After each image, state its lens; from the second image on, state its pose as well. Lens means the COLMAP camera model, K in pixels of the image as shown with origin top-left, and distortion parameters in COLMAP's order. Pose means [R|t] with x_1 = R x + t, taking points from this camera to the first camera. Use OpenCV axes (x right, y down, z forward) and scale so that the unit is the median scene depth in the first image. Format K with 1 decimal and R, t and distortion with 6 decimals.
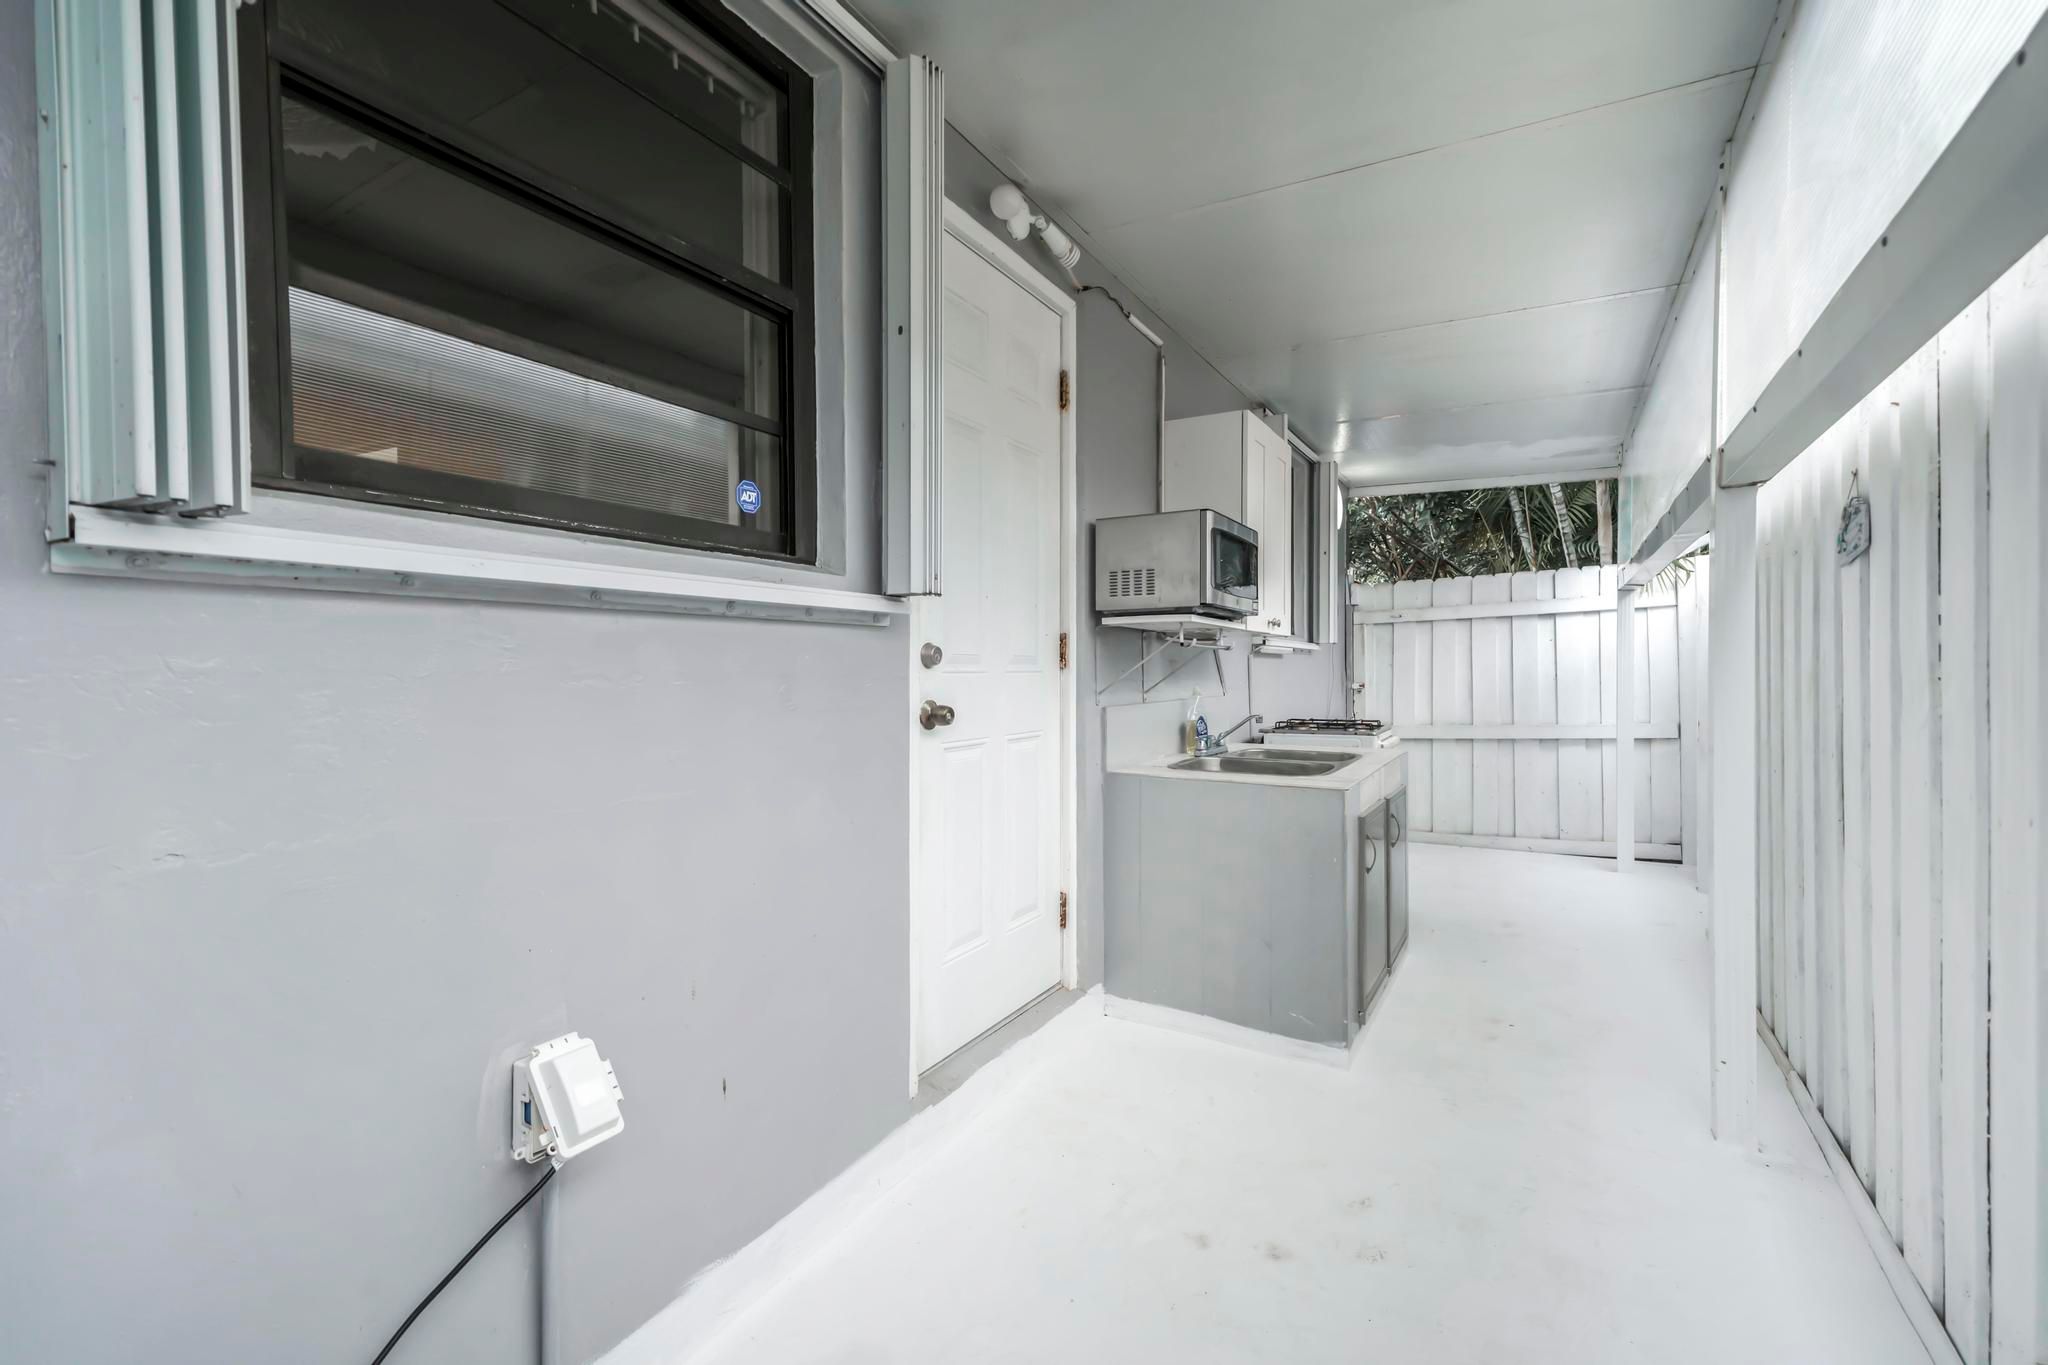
lens RADIAL K [[960.5, 0, 1021.2], [0, 960.5, 681.4], [0, 0, 1]] dist [0.013317, -0.000396]
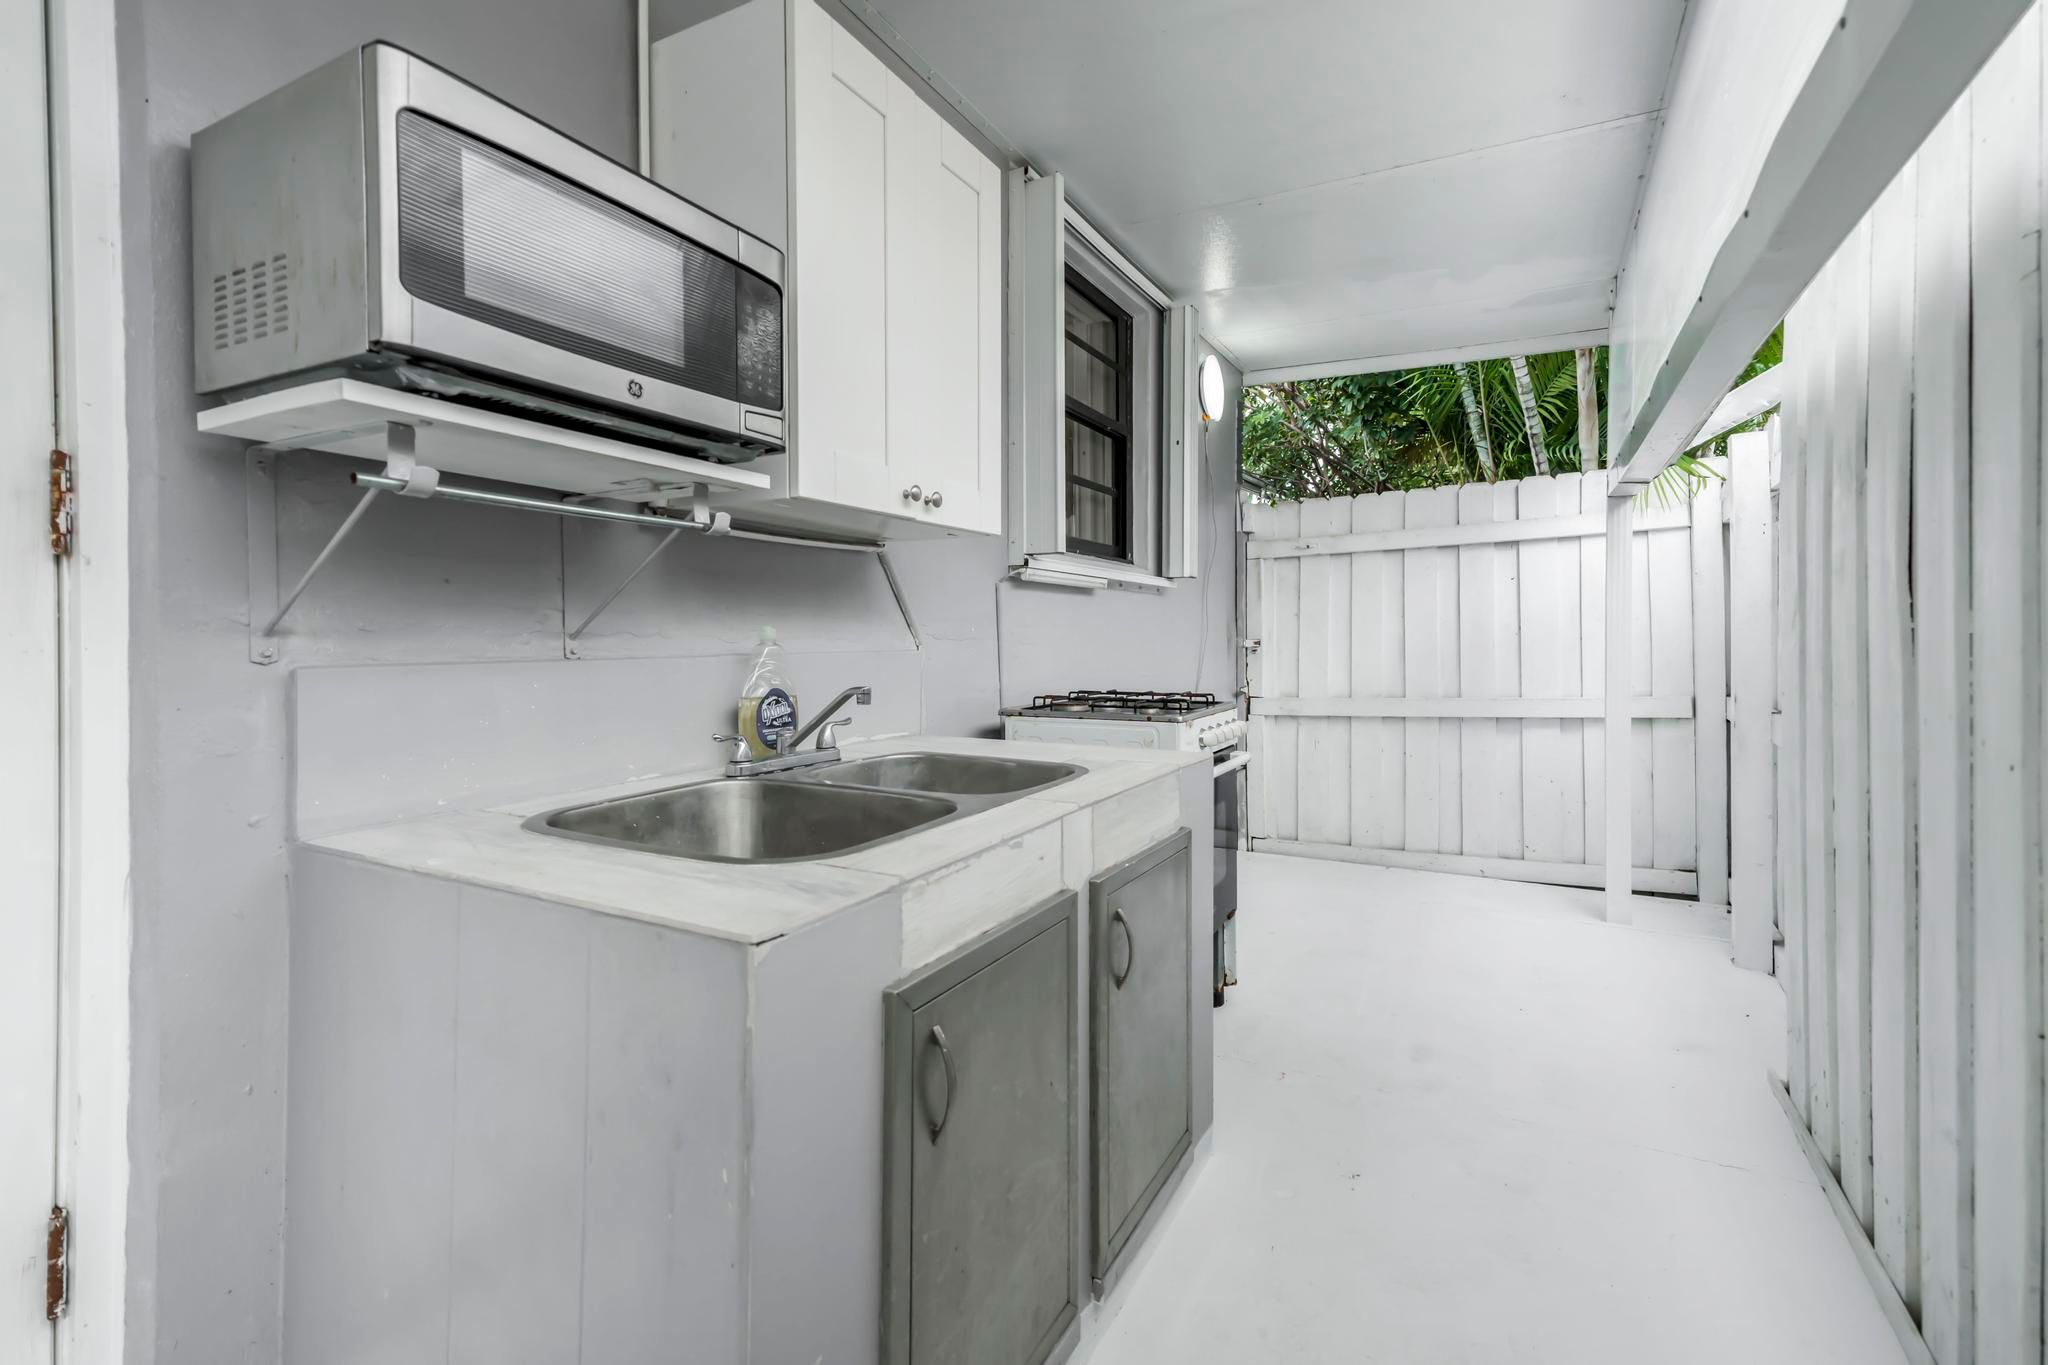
lens RADIAL K [[960.5, 0, 1021.1], [0, 960.5, 644.8], [0, 0, 1]] dist [0.013317, -0.000396]
pose [[0.999849, 0.003276, 0.017041, 0.175578], [-0.003261, 0.999994, -0.000934, 0.007996], [-0.017044, 0.000878, 0.999854, 0.296758]]
